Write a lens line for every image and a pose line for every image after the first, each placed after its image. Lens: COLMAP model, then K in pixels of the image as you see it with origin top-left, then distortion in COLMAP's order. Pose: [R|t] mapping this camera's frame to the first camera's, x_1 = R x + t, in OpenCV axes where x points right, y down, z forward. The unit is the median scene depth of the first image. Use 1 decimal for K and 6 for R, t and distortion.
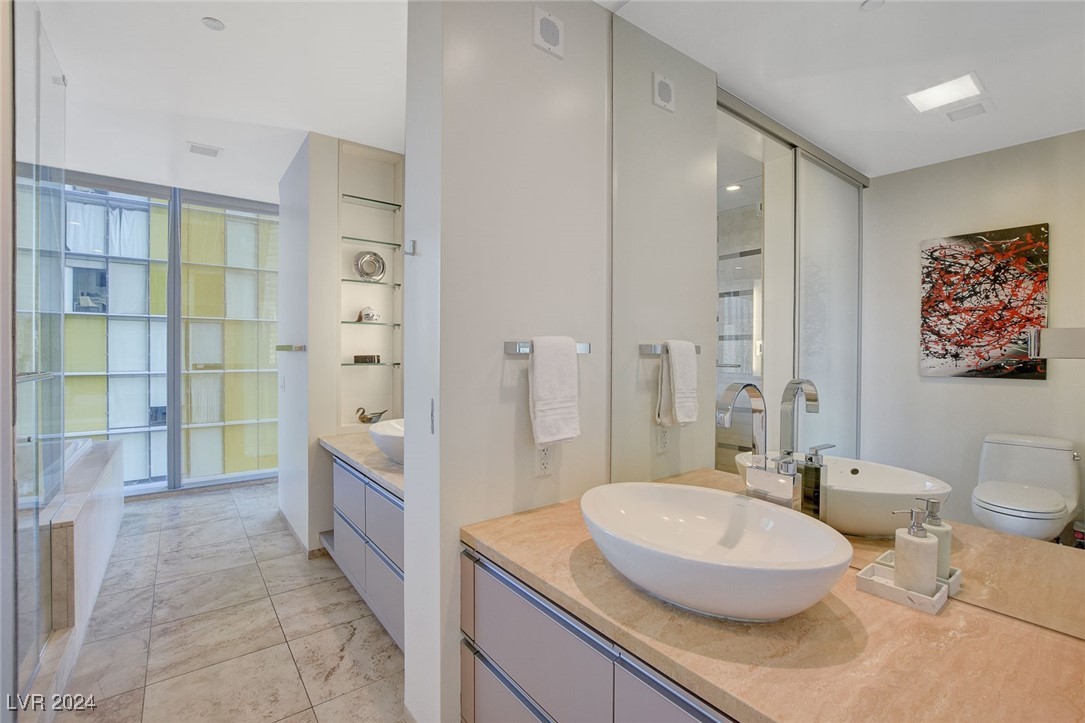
lens RADIAL K [[478.8, 0, 551.4], [0, 478.8, 352.4], [0, 0, 1]] dist [-0.030936, 0.003774]
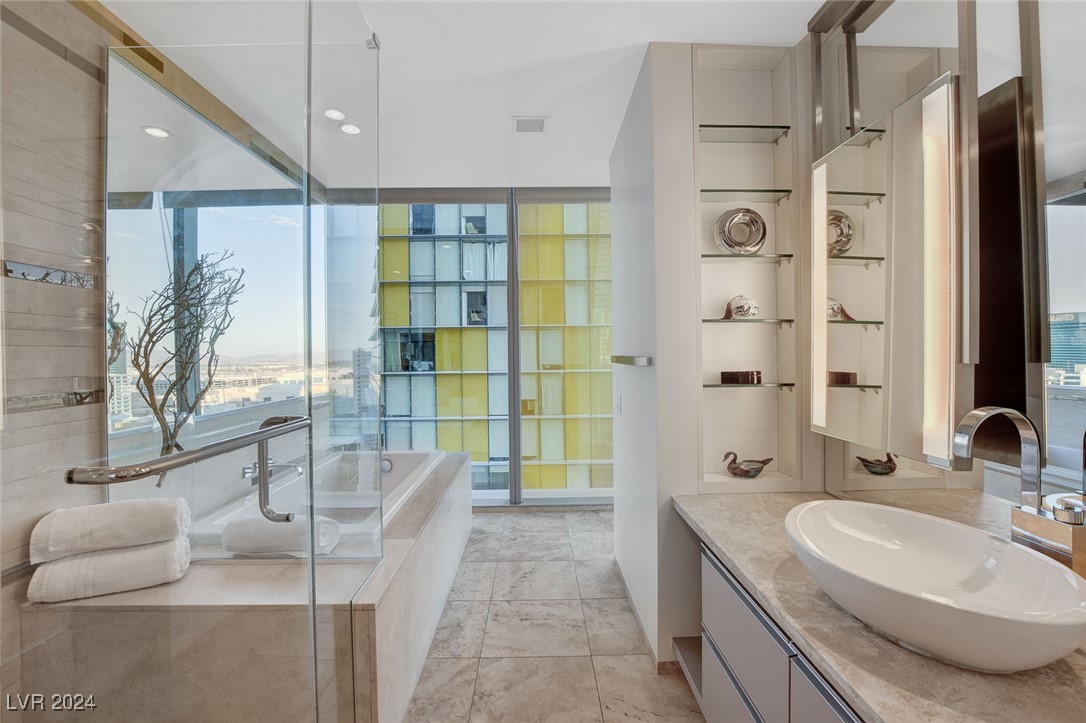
lens RADIAL K [[479.2, 0, 543.8], [0, 479.2, 352.9], [0, 0, 1]] dist [-0.030936, 0.003774]
pose [[0.795240, -0.010915, -0.606197, -0.187764], [0.011649, 0.999928, -0.002722, -0.017679], [0.606183, -0.004897, 0.795310, 0.300202]]
